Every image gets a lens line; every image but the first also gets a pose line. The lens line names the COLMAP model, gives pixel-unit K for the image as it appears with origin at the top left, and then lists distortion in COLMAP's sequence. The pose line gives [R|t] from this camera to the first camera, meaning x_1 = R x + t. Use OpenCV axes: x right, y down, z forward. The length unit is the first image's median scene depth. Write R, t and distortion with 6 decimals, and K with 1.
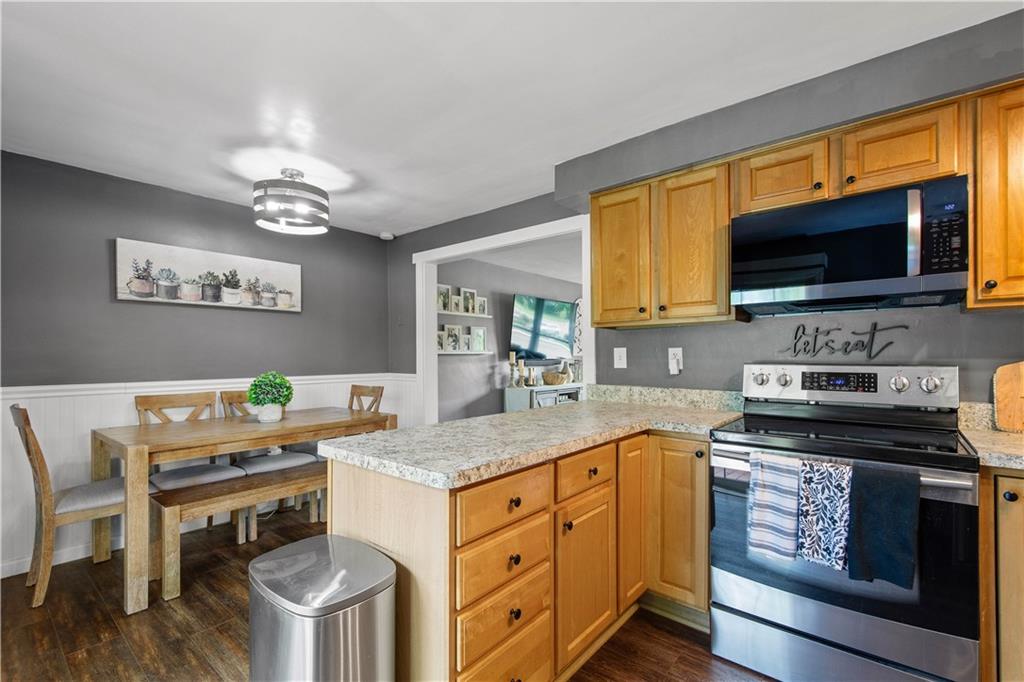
lens RADIAL K [[455.5, 0, 492.6], [0, 455.5, 353.9], [0, 0, 1]] dist [0.012089, -0.002445]
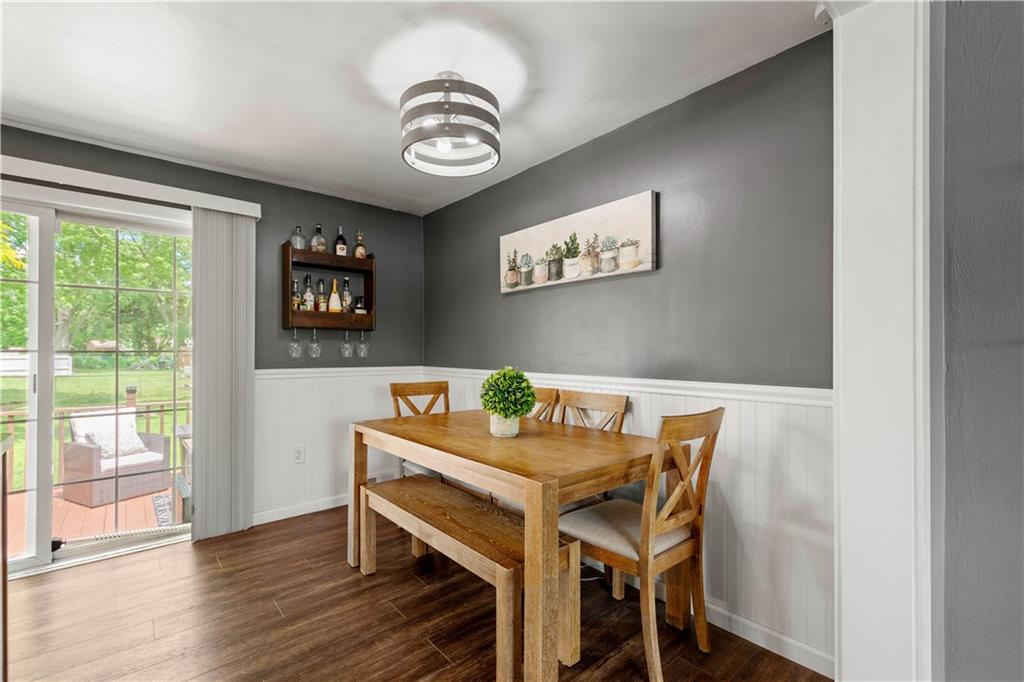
lens RADIAL K [[455.5, 0, 512.2], [0, 455.5, 344.8], [0, 0, 1]] dist [0.012089, -0.002445]
pose [[-0.141977, -0.004445, -0.989860, 0.208607], [0.009874, 0.999934, -0.005907, 0.007137], [0.989821, -0.010613, -0.141924, 1.019459]]
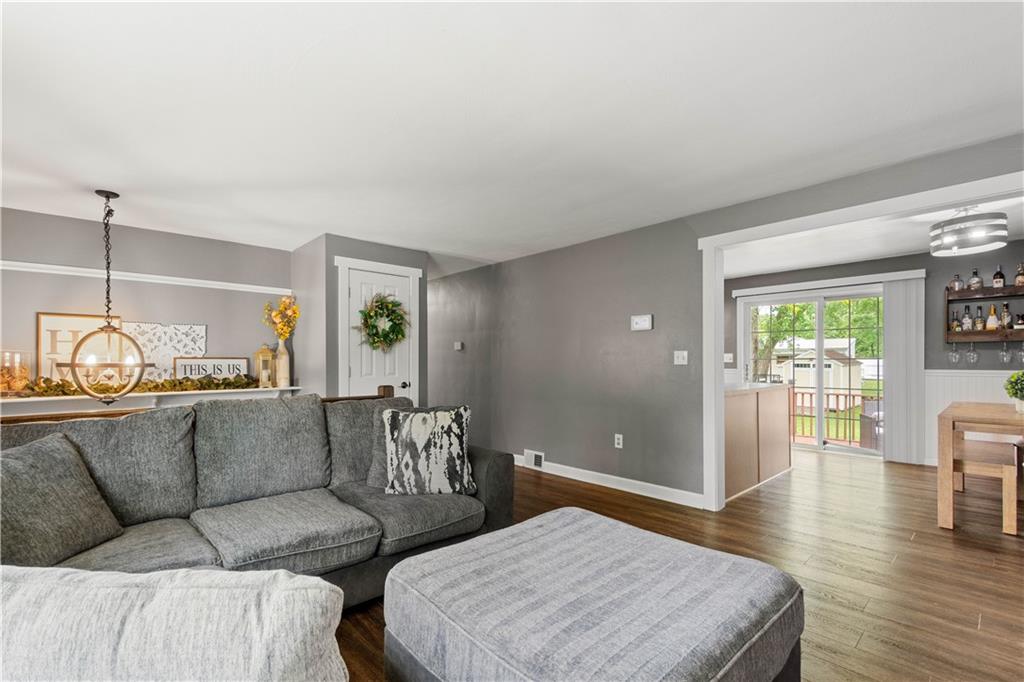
lens RADIAL K [[455.5, 0, 512.0], [0, 455.5, 363.1], [0, 0, 1]] dist [0.012089, -0.002445]
pose [[-0.995418, 0.007438, 0.095328, 0.460508], [0.006615, 0.999938, -0.008950, 0.022341], [-0.095388, -0.008279, -0.995406, 1.694703]]
